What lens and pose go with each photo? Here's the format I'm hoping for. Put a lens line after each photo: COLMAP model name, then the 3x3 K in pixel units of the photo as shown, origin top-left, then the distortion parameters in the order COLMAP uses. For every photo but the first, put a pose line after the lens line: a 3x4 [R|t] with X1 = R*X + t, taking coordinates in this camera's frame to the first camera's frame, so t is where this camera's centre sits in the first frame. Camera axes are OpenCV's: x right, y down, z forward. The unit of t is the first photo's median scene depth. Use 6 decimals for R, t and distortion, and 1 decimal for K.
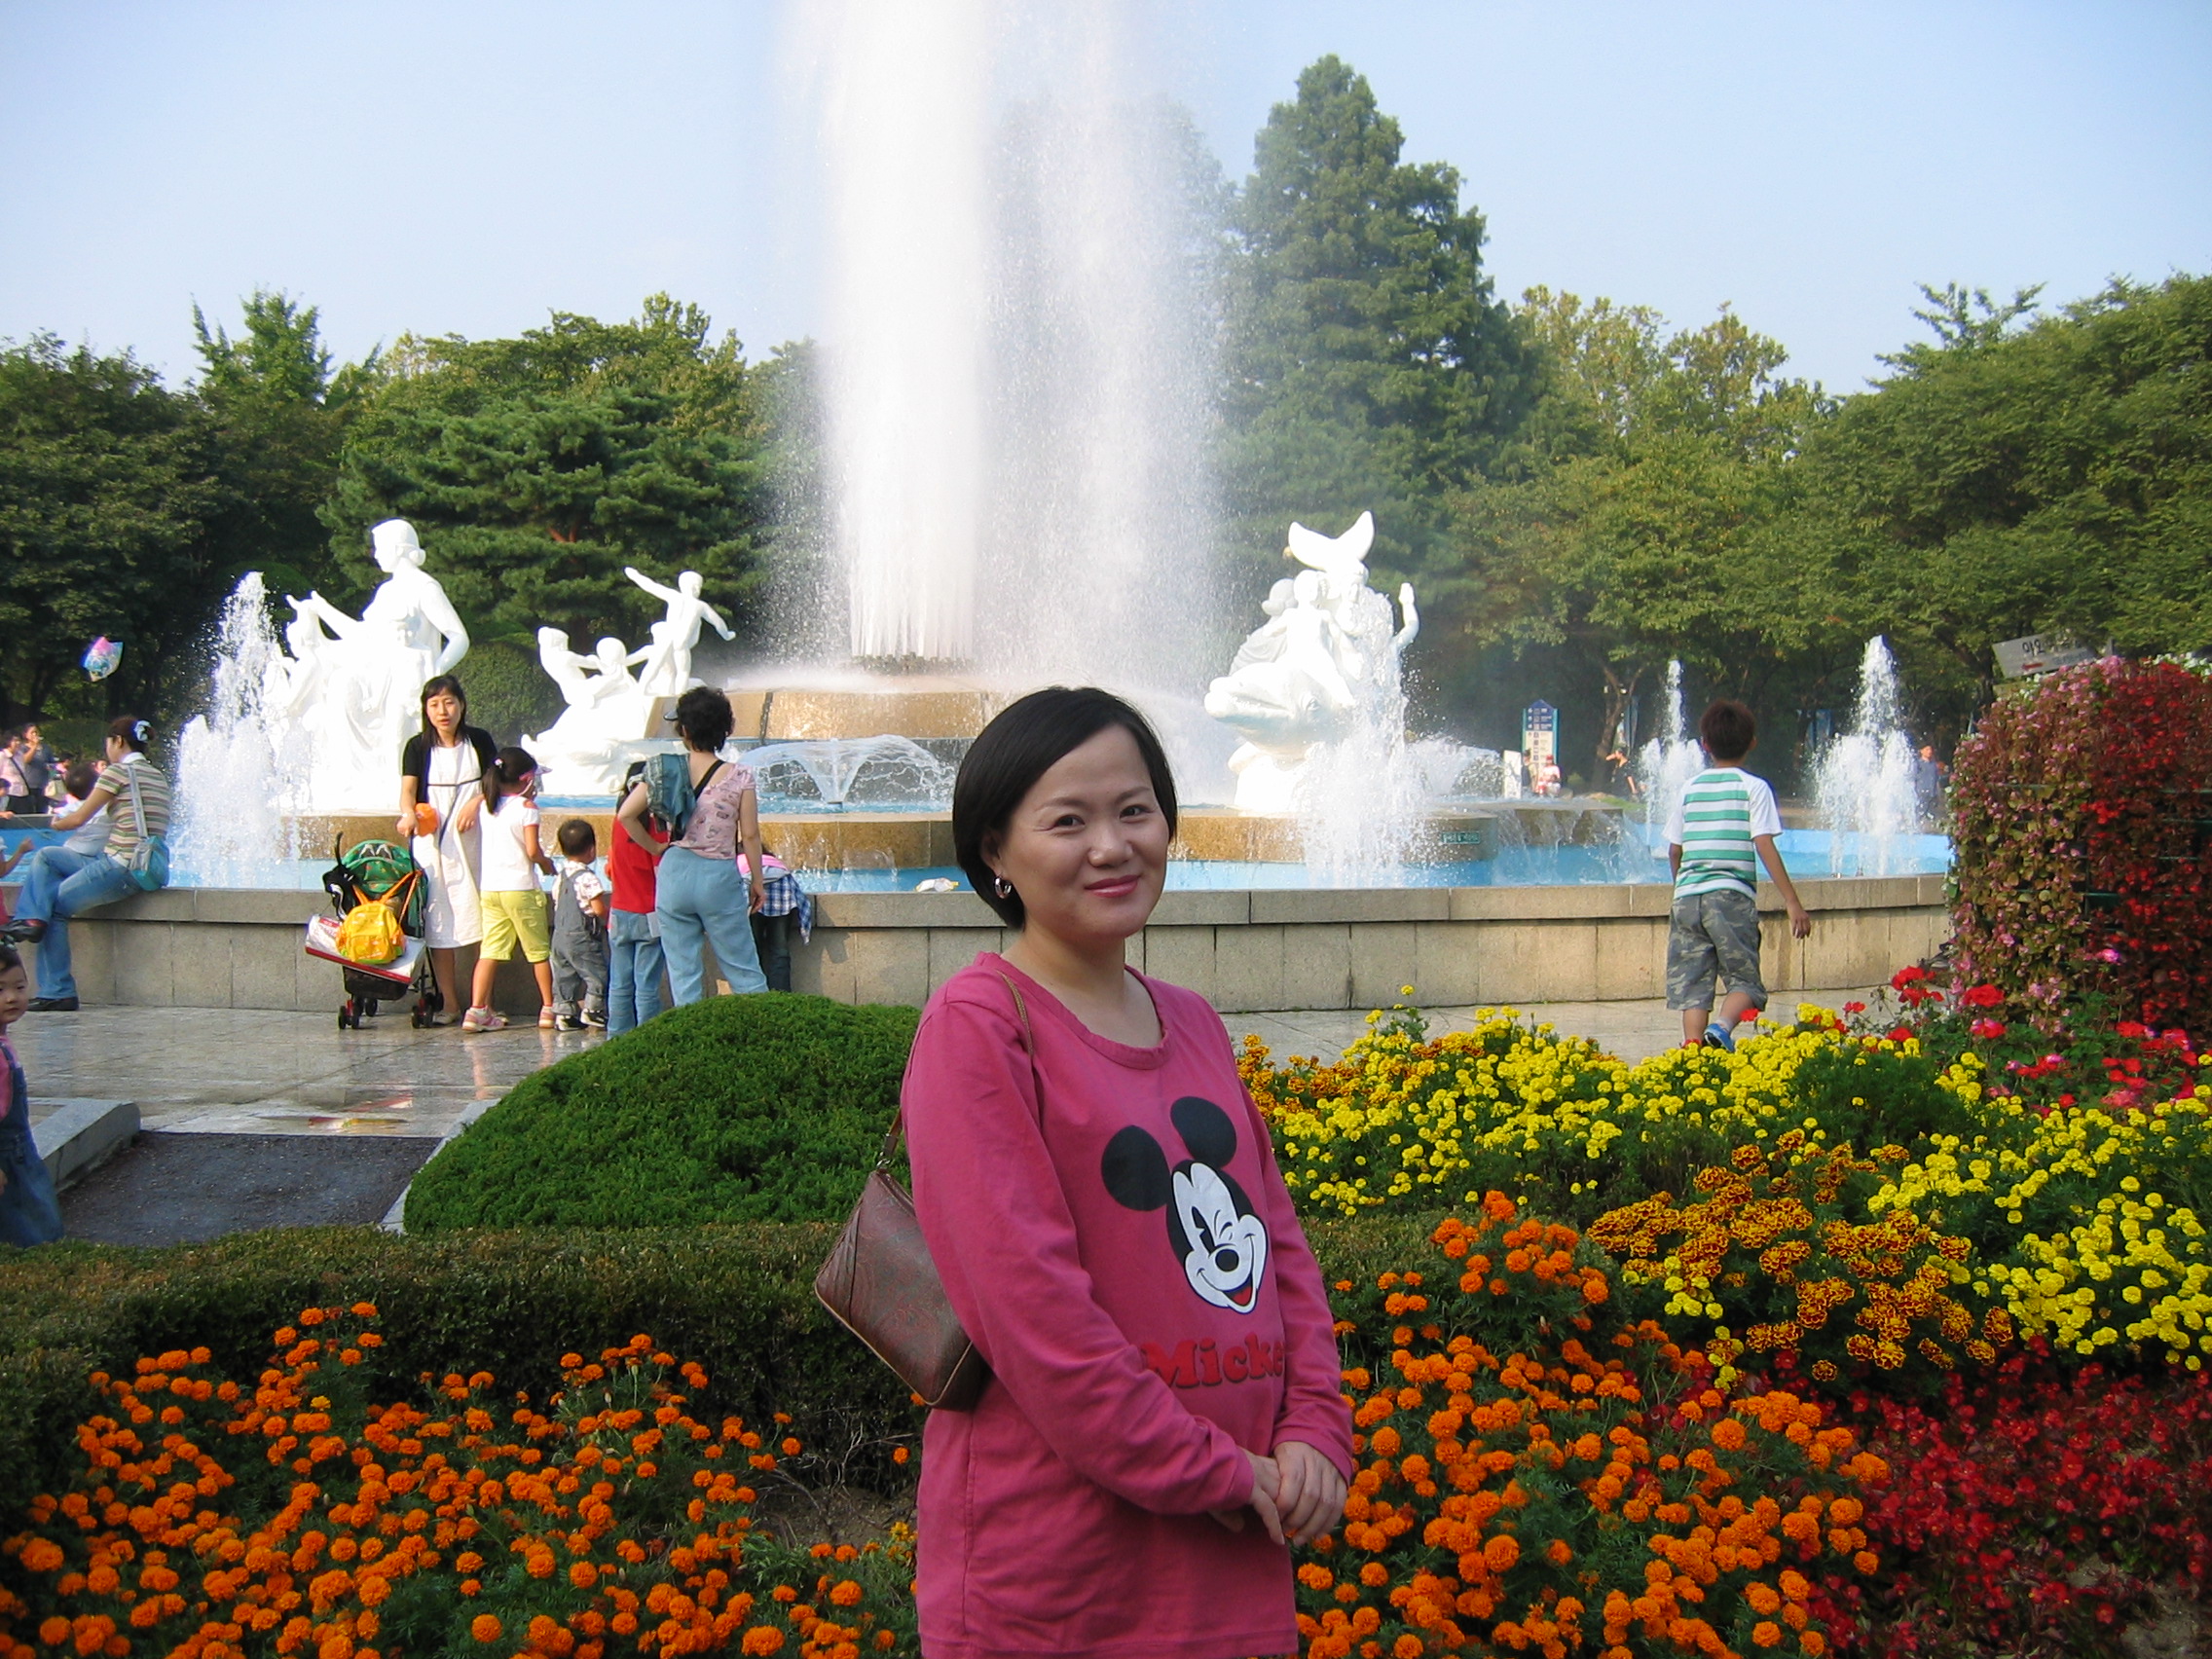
lens RADIAL K [[2478.2, 0, 1094.2], [0, 2478.2, 821.6], [0, 0, 1]] dist [-0.107807, 0.000000]
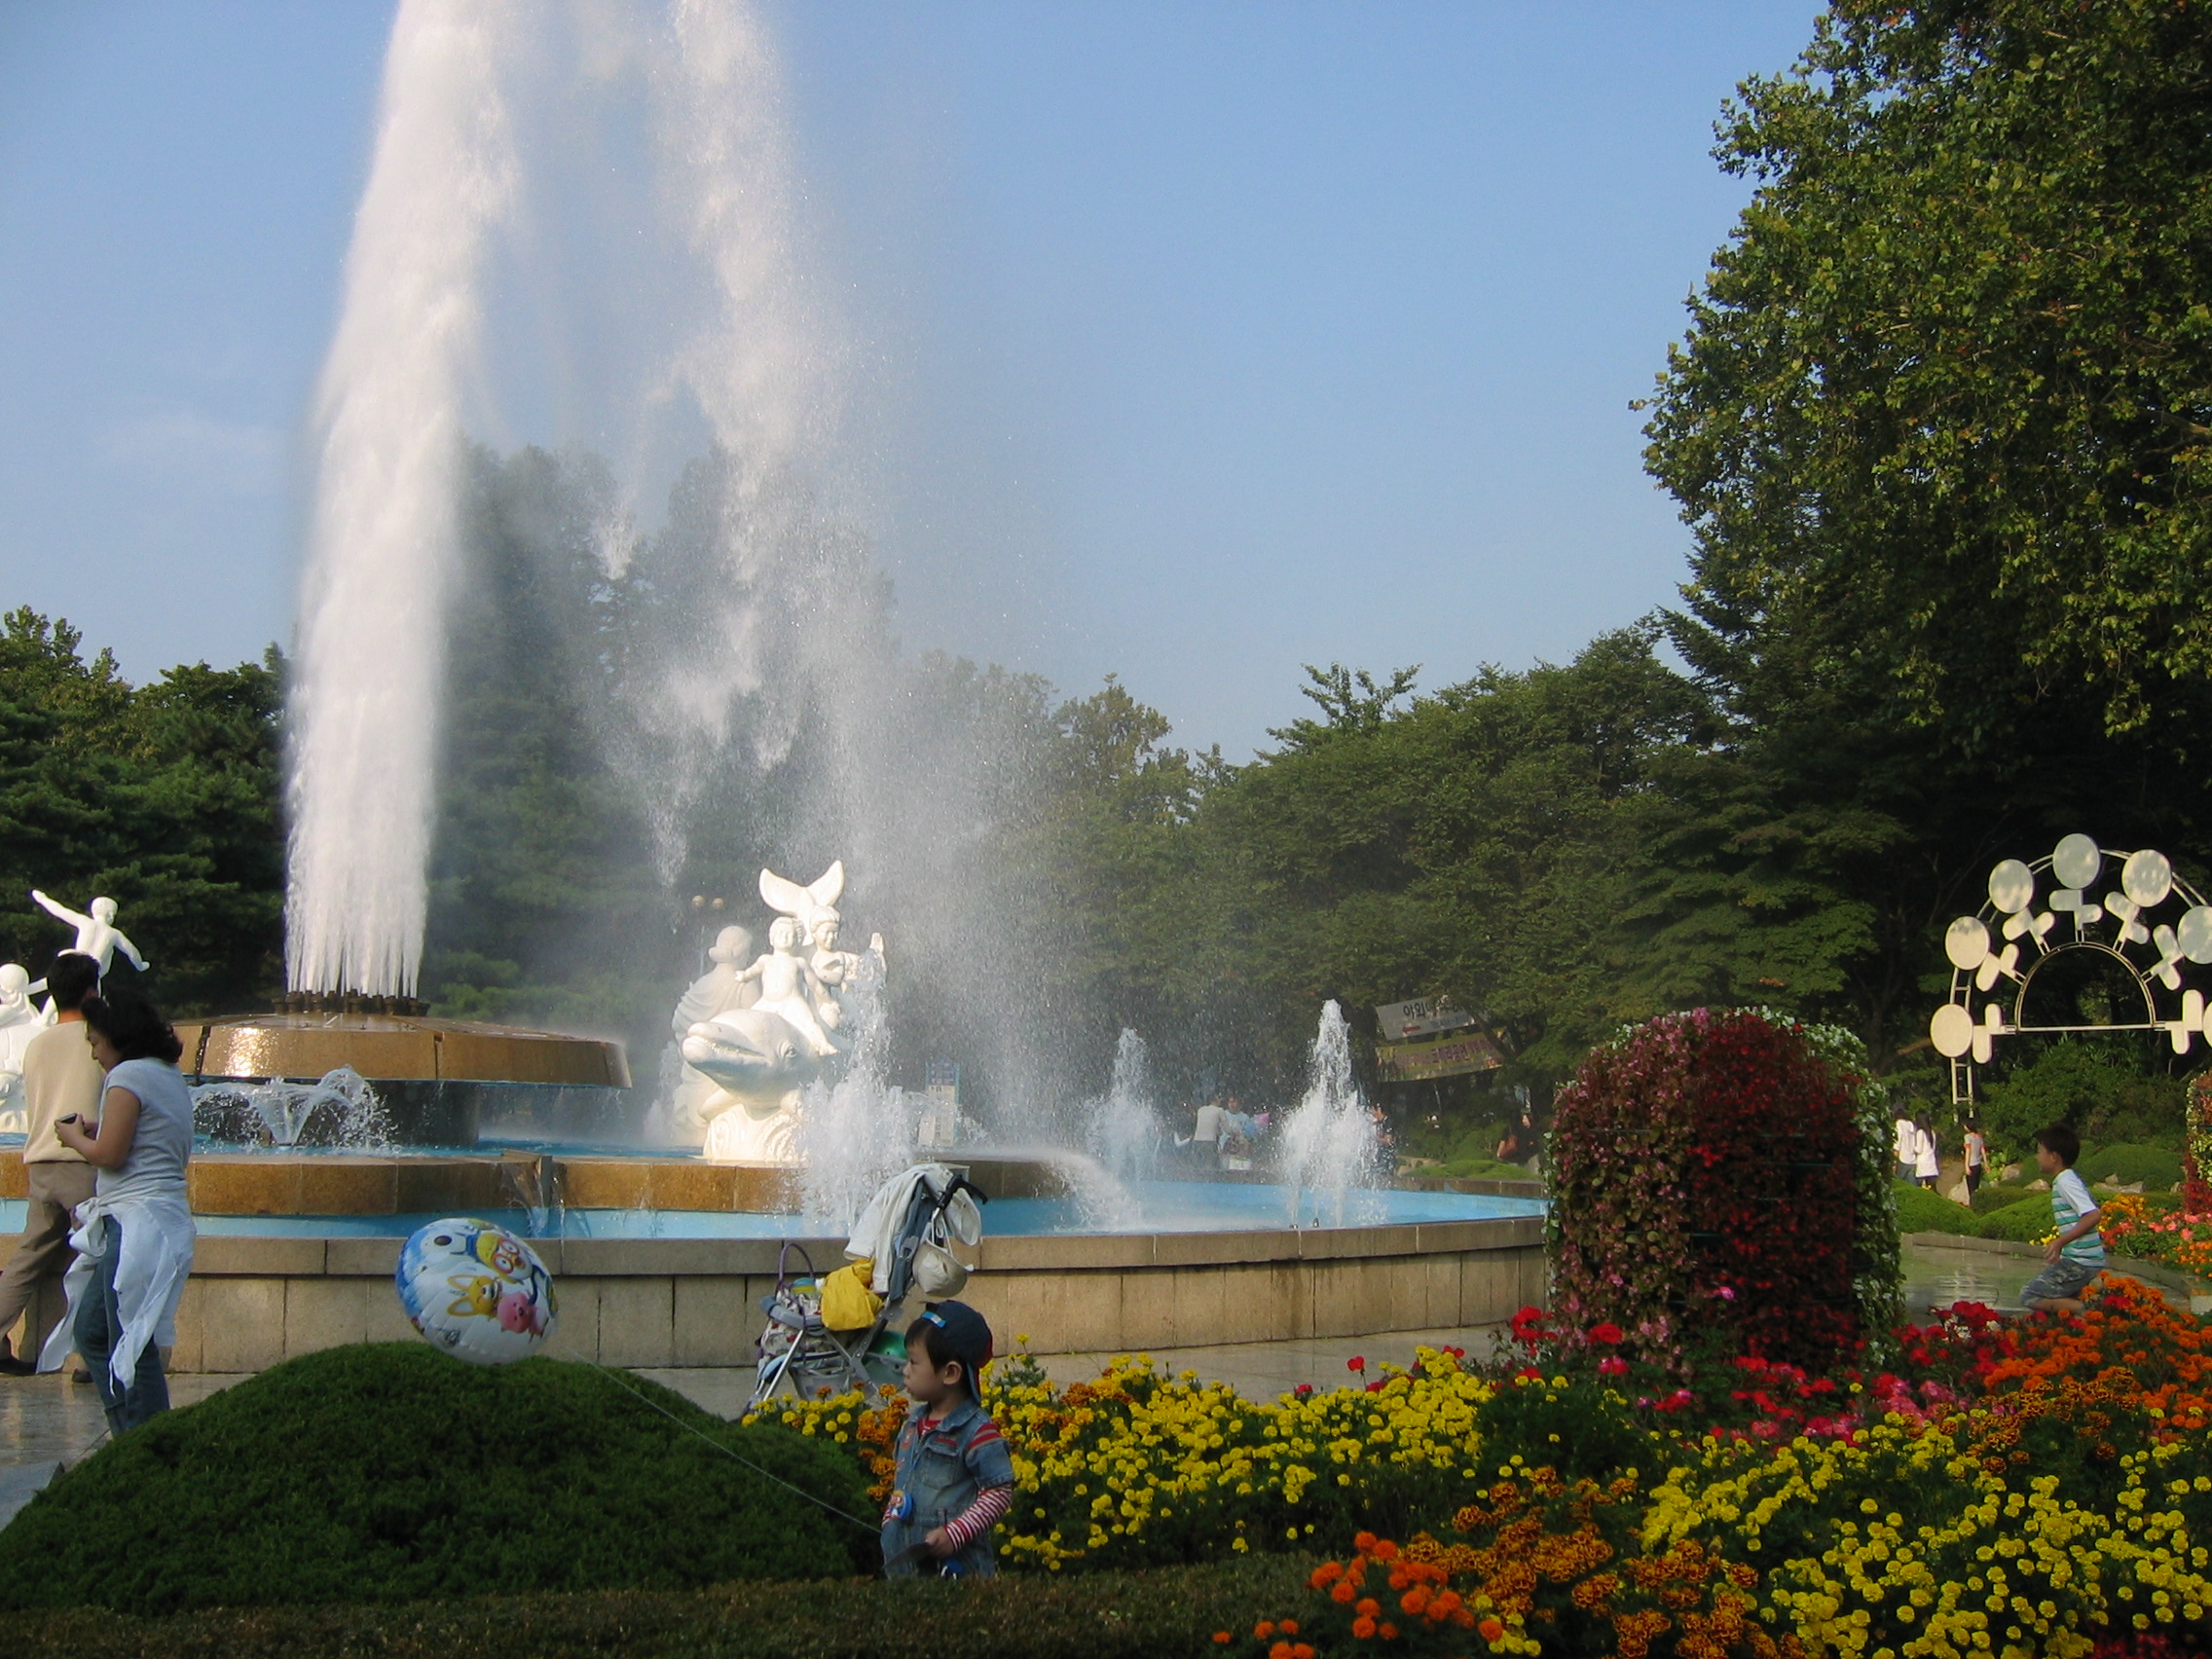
lens RADIAL K [[2478.2, 0, 1086.7], [0, 2478.2, 795.0], [0, 0, 1]] dist [-0.107807, 0.000000]
pose [[0.967516, 0.042598, 0.249195, -0.113424], [-0.003929, 0.988116, -0.153659, 0.006113], [-0.252779, 0.147689, 0.956186, 0.029738]]
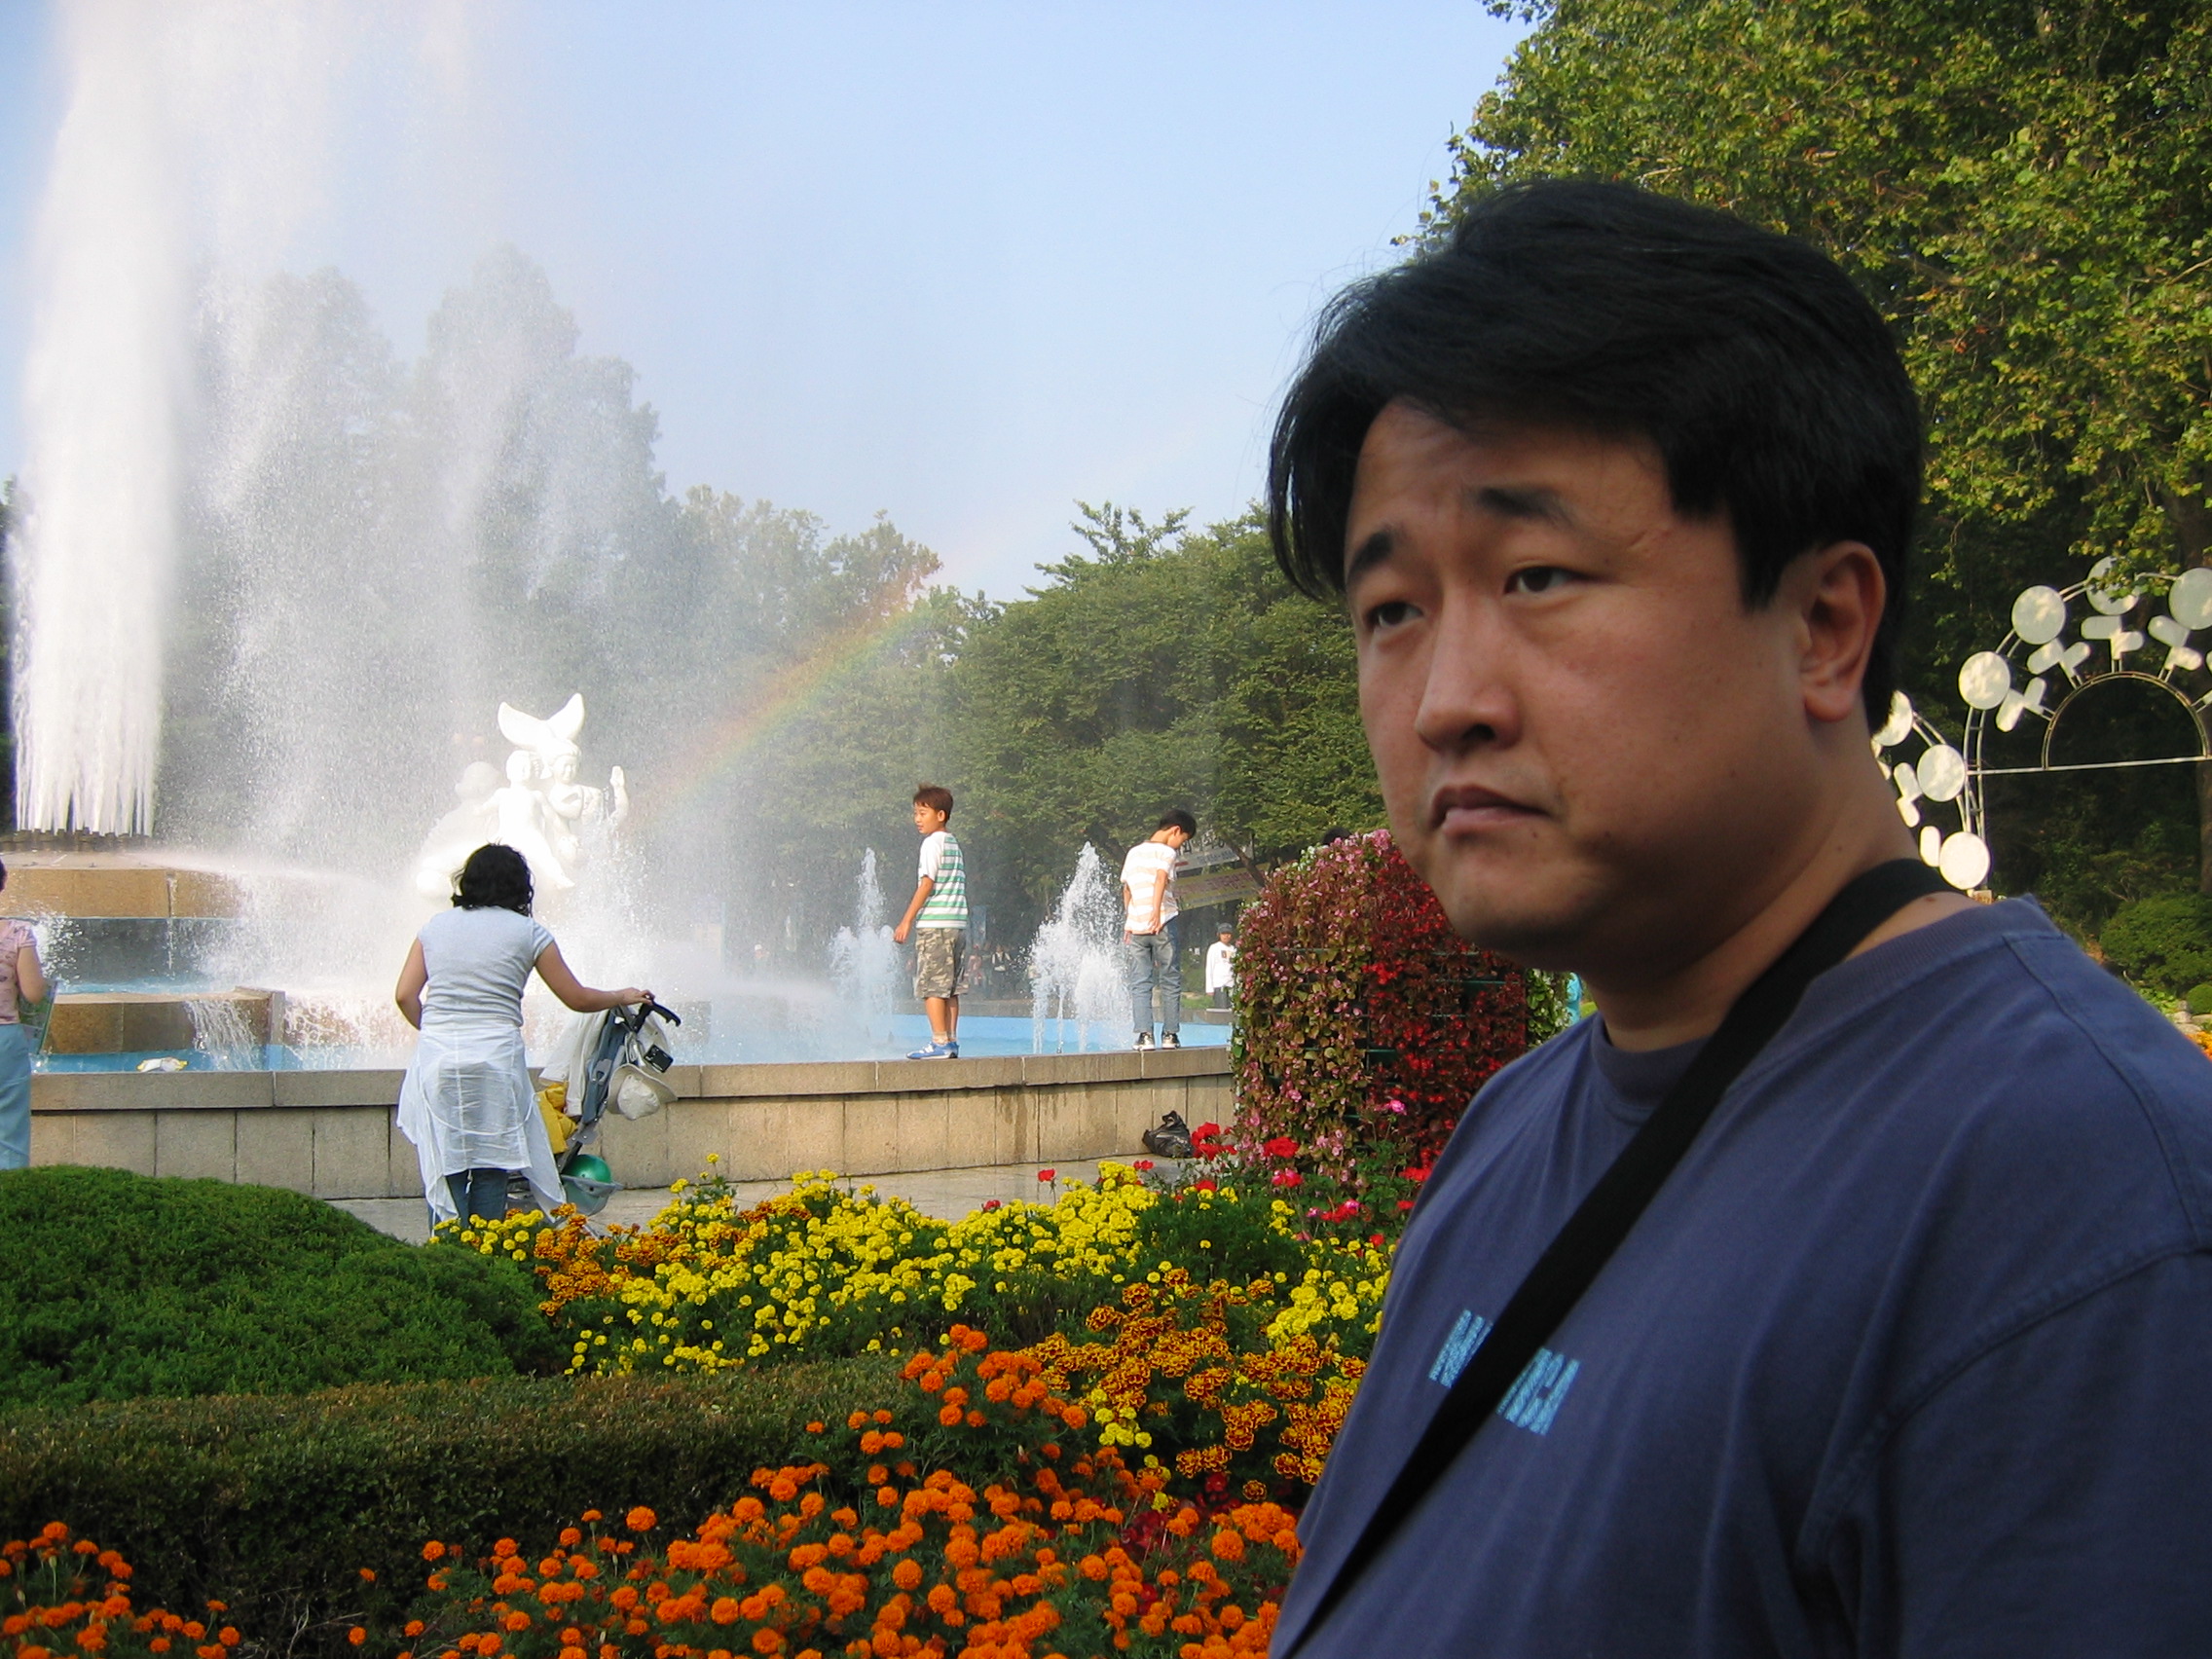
lens RADIAL K [[2478.2, 0, 1114.7], [0, 2478.2, 809.4], [0, 0, 1]] dist [-0.107807, 0.000000]
pose [[0.937988, 0.023084, 0.345898, -0.074394], [0.006434, 0.996450, -0.083946, 0.014561], [-0.346607, 0.080966, 0.934509, 0.013340]]
